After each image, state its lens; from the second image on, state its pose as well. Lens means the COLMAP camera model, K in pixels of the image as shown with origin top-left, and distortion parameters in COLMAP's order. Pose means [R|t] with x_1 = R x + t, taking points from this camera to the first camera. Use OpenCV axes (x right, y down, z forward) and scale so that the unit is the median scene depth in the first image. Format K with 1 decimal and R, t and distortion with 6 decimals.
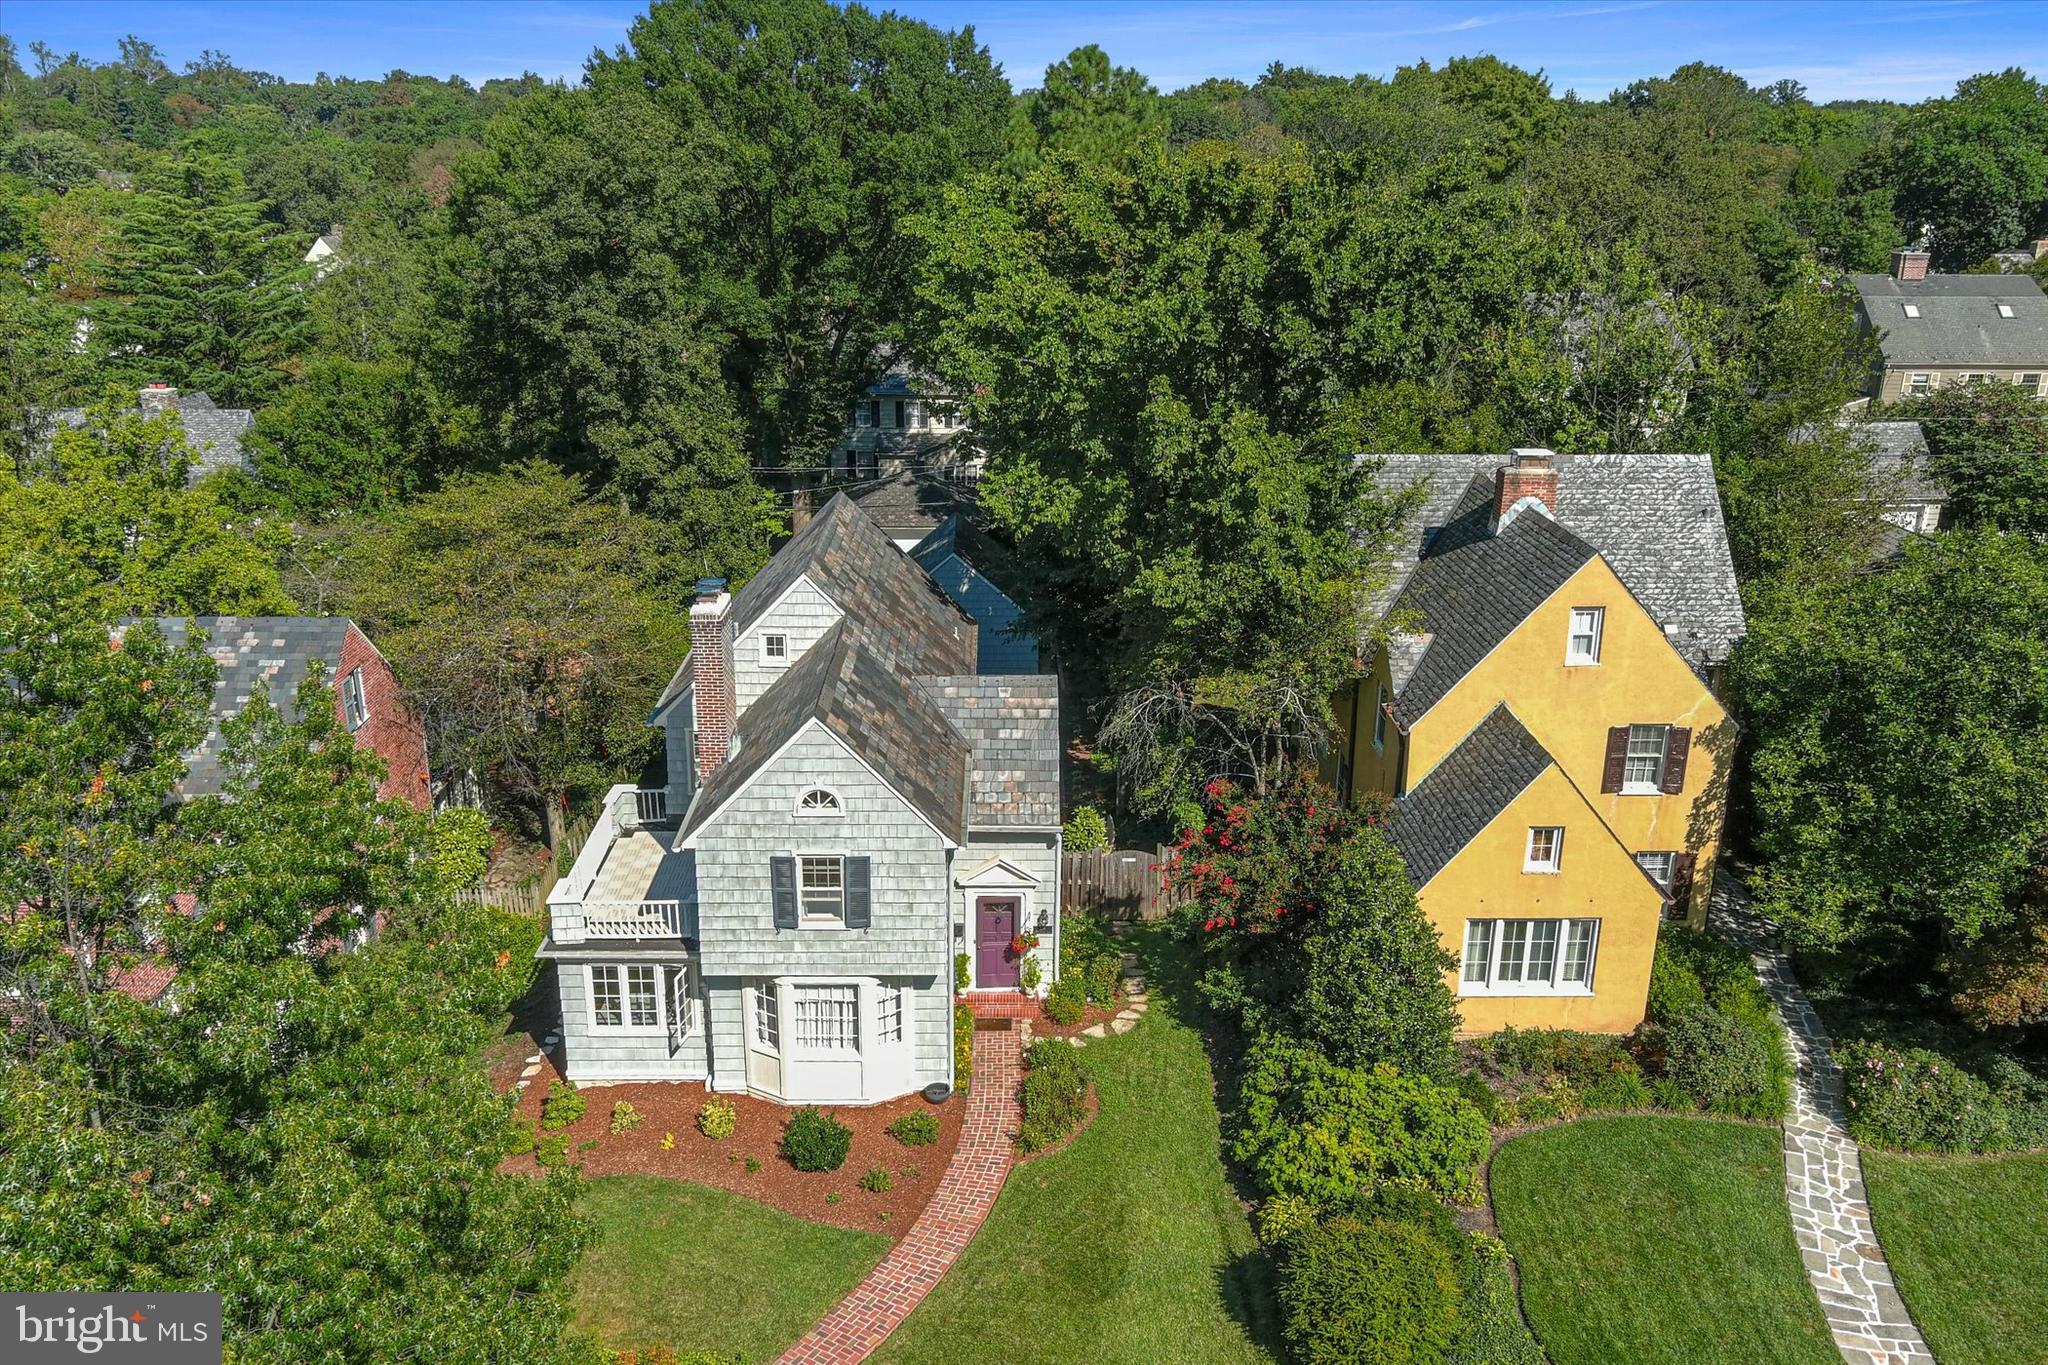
lens RADIAL K [[1565.9, 0, 1027.1], [0, 1565.9, 777.4], [0, 0, 1]] dist [0.007671, -0.005699]
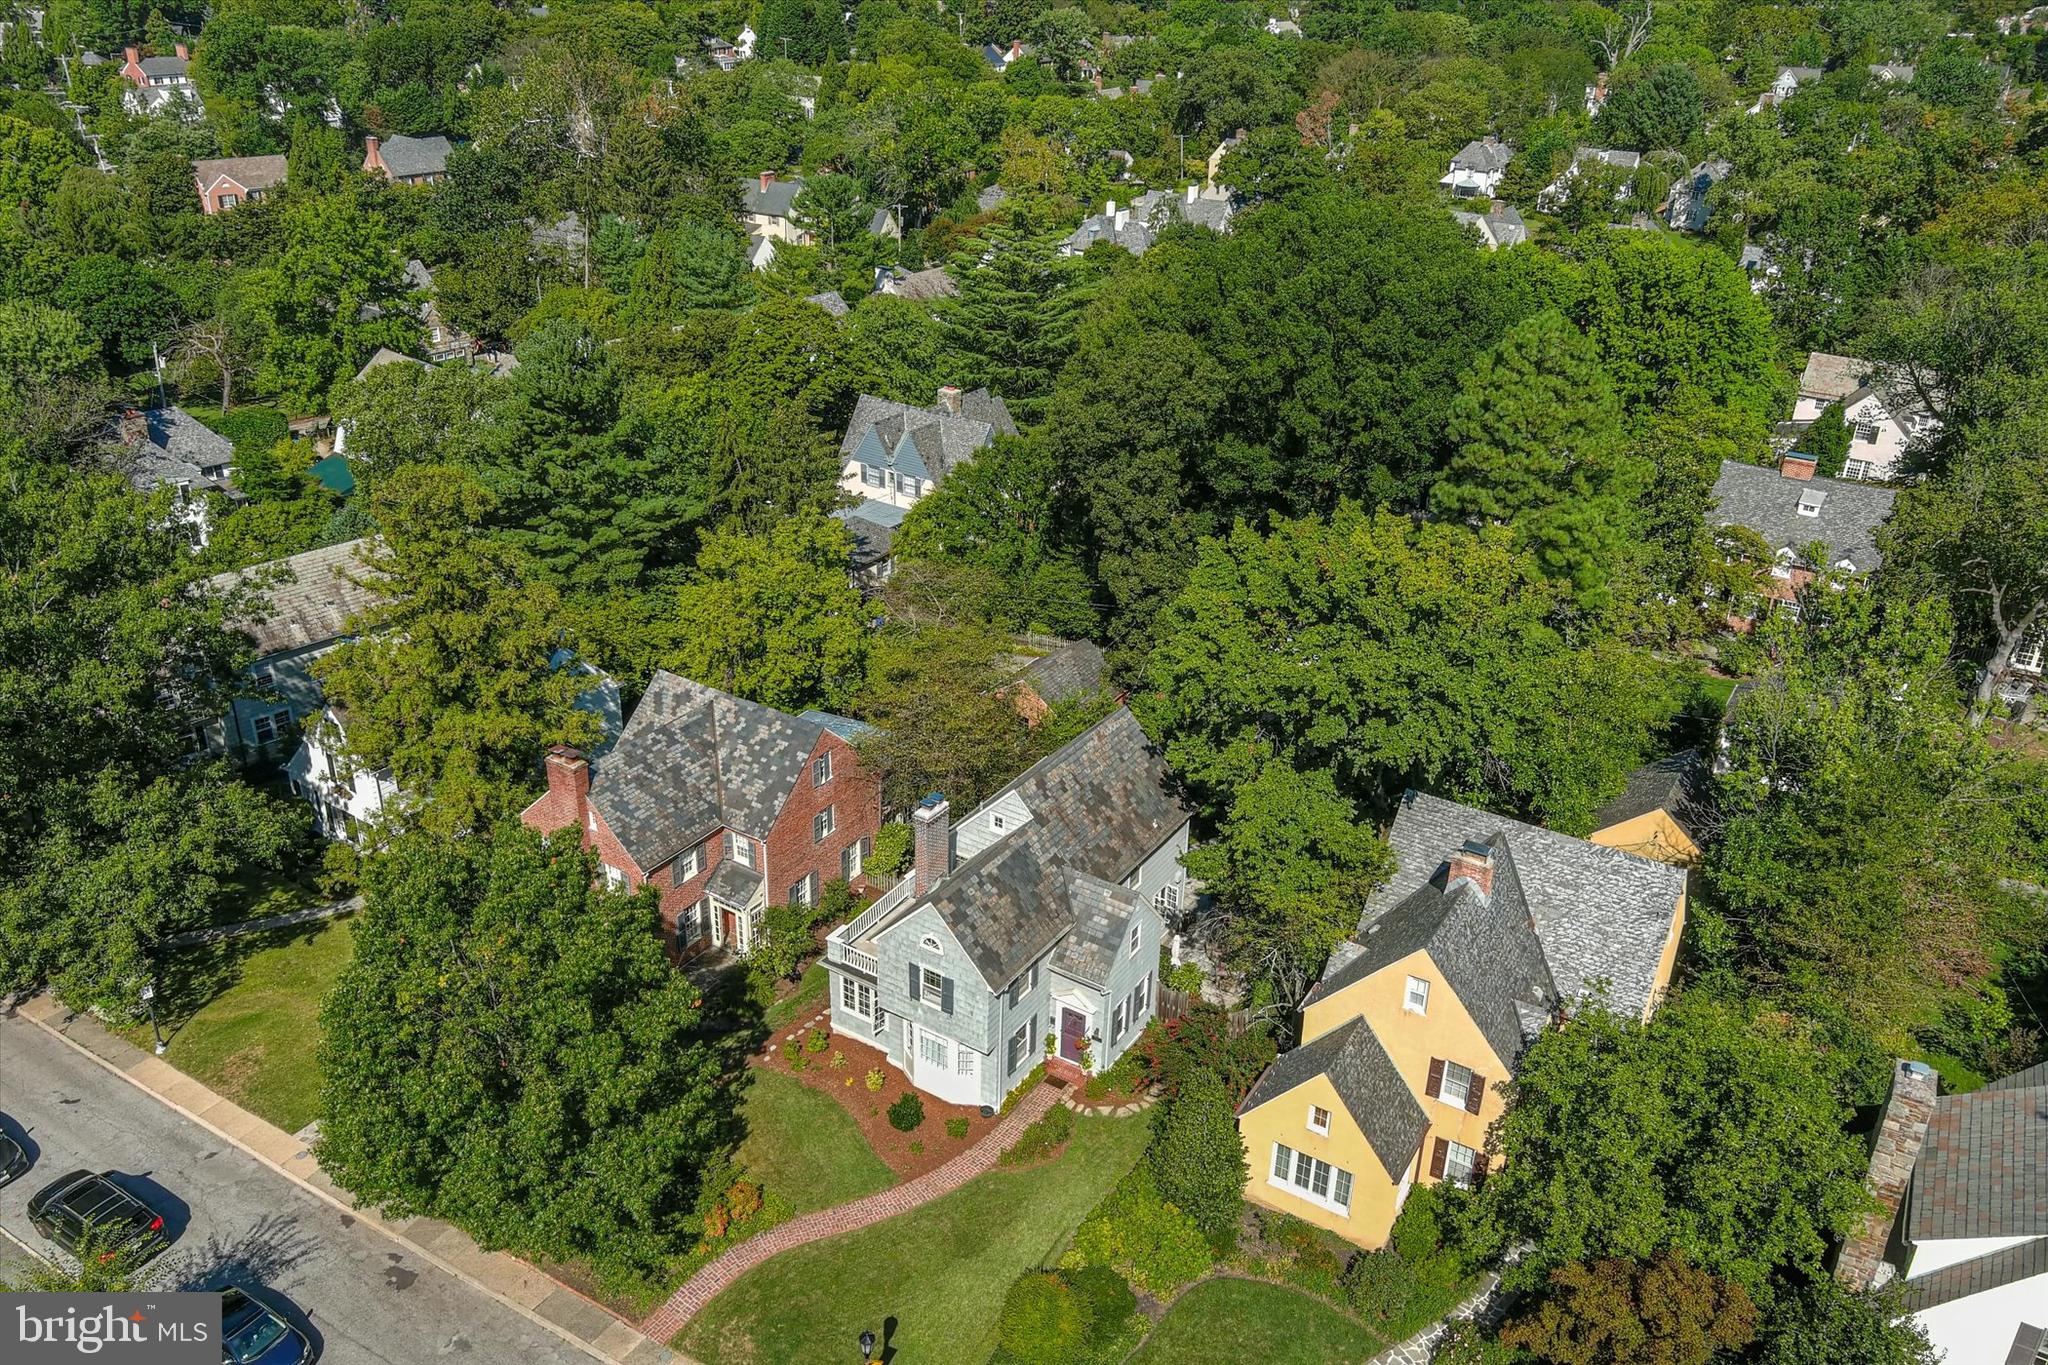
lens RADIAL K [[1565.9, 0, 1027.1], [0, 1565.9, 777.4], [0, 0, 1]] dist [0.007671, -0.005699]
pose [[0.826464, 0.280622, -0.488066, 0.692946], [-0.216954, 0.958713, 0.183851, -0.462294], [0.519508, -0.046058, 0.853223, -0.422116]]
